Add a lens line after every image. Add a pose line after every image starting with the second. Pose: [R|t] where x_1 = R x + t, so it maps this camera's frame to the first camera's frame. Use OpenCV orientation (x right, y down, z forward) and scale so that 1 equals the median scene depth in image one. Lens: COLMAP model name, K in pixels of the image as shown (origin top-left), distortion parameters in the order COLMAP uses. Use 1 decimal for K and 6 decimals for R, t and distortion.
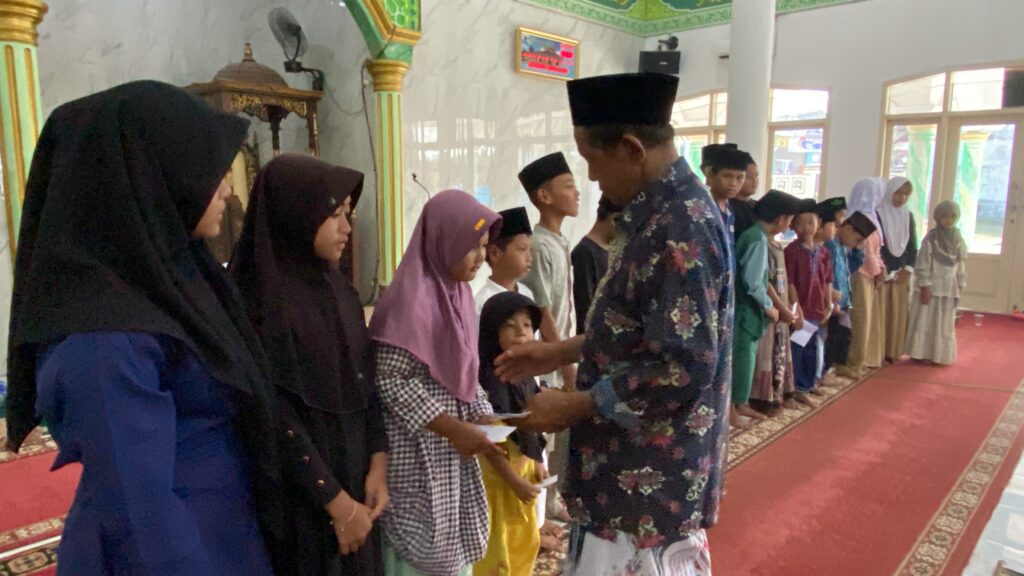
lens RADIAL K [[677.9, 0, 512.0], [0, 677.9, 288.0], [0, 0, 1]] dist [0.112477, -0.133419]
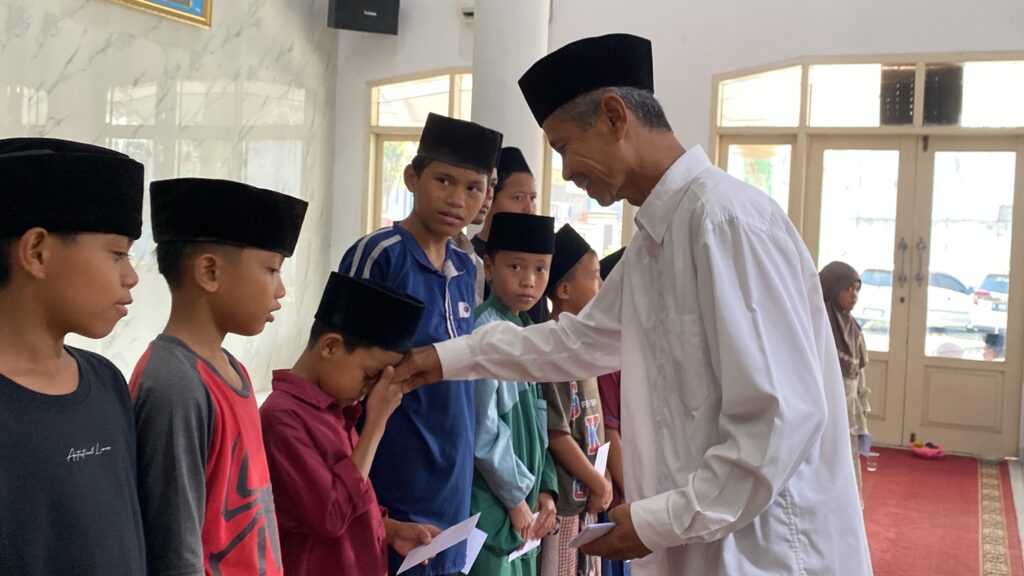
lens RADIAL K [[1031.7, 0, 512.0], [0, 1031.7, 288.0], [0, 0, 1]] dist [0.113852, -0.002236]
pose [[0.944235, 0.019703, 0.328683, 0.060819], [0.010024, 0.996025, -0.088504, -0.024242], [-0.329120, 0.086863, 0.940284, 0.197880]]
